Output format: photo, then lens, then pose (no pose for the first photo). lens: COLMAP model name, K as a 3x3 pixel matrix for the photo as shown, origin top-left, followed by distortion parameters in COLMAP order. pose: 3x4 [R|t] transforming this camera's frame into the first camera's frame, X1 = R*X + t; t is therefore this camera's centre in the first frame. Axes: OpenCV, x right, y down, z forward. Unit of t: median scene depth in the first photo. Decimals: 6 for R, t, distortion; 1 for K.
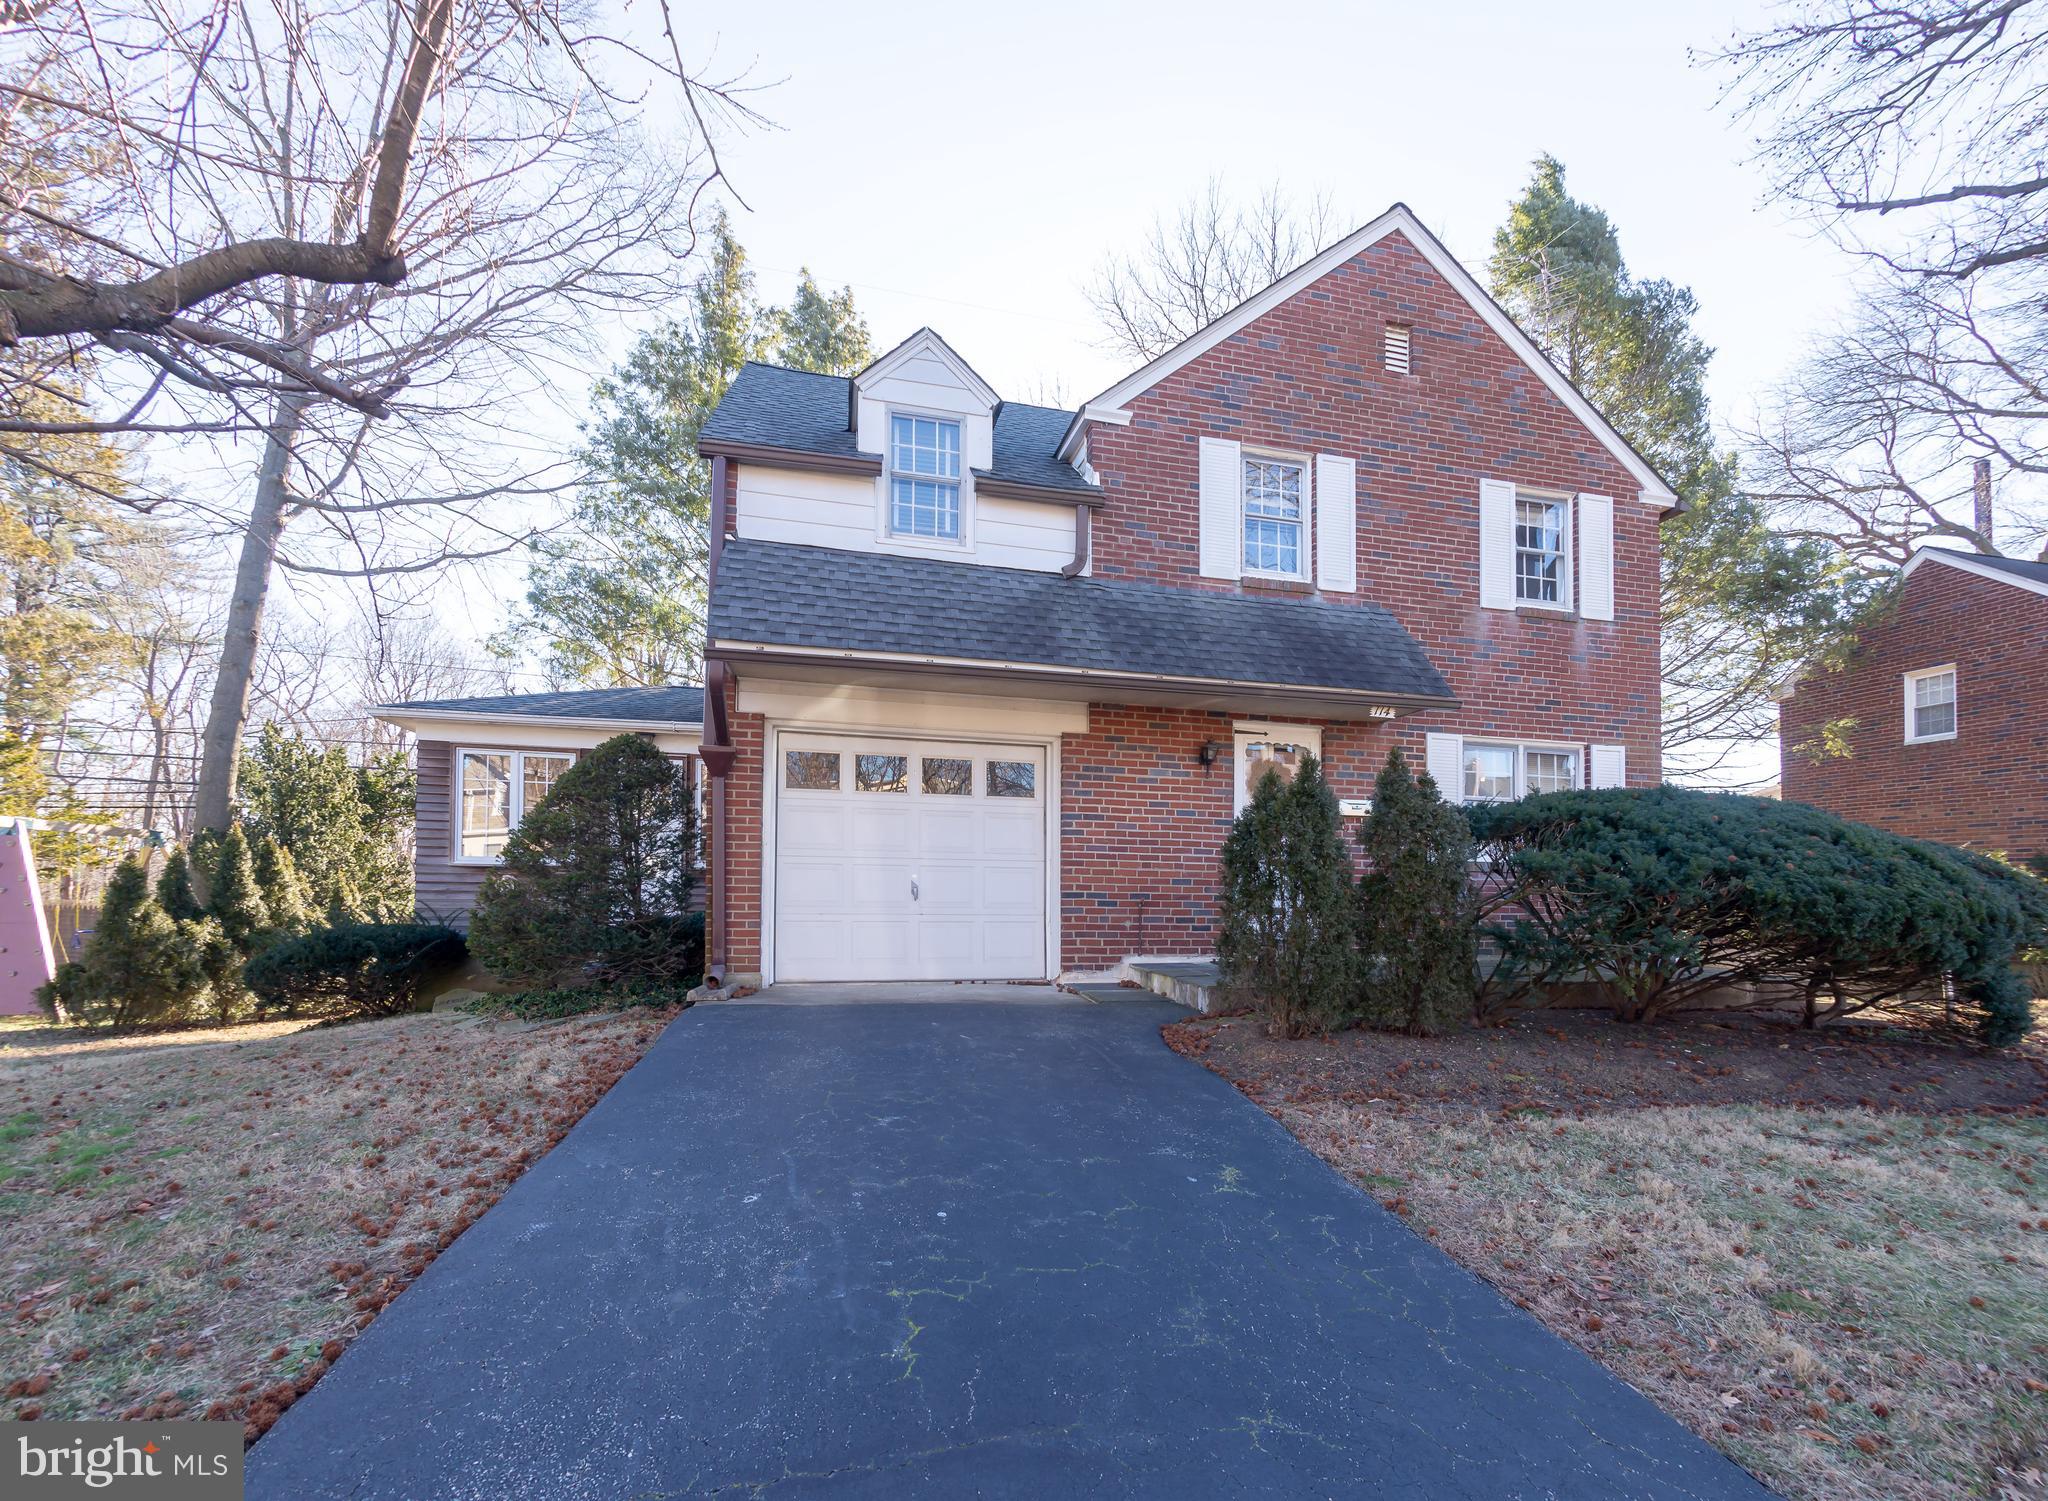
lens RADIAL K [[902.0, 0, 1026.2], [0, 902.0, 786.3], [0, 0, 1]] dist [0.002199, 0.000128]
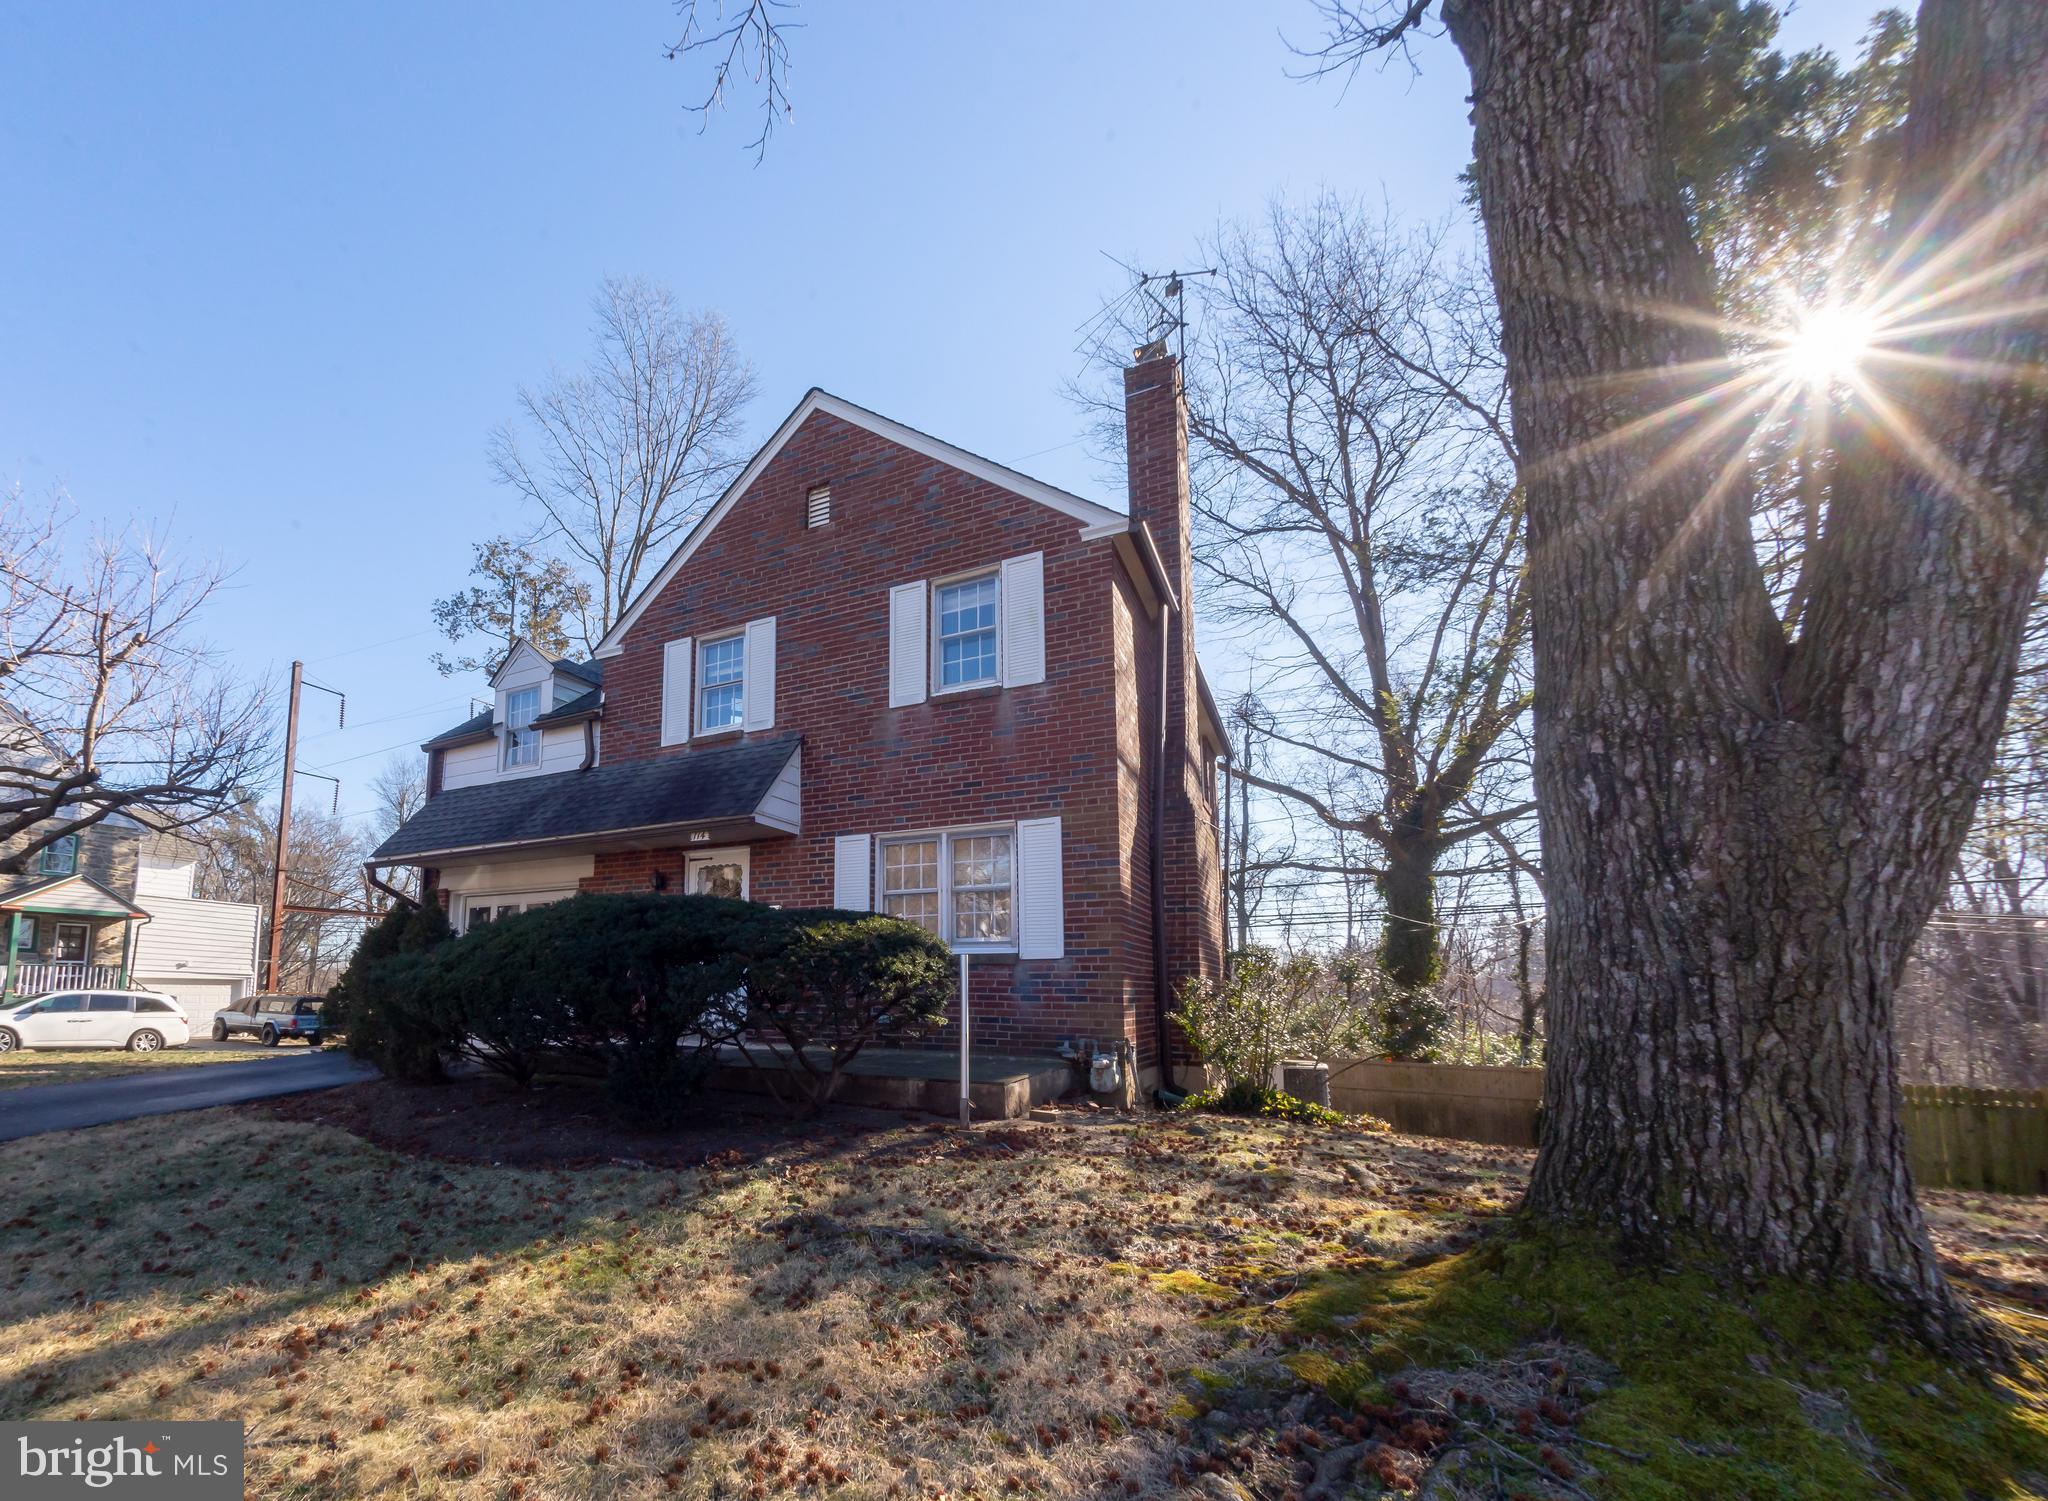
lens RADIAL K [[902.0, 0, 1026.2], [0, 902.0, 786.3], [0, 0, 1]] dist [0.002199, 0.000128]
pose [[0.739684, -0.153862, -0.655129, 1.355464], [0.090570, 0.987416, -0.129642, 0.042986], [0.666831, 0.036559, 0.744311, 0.343737]]
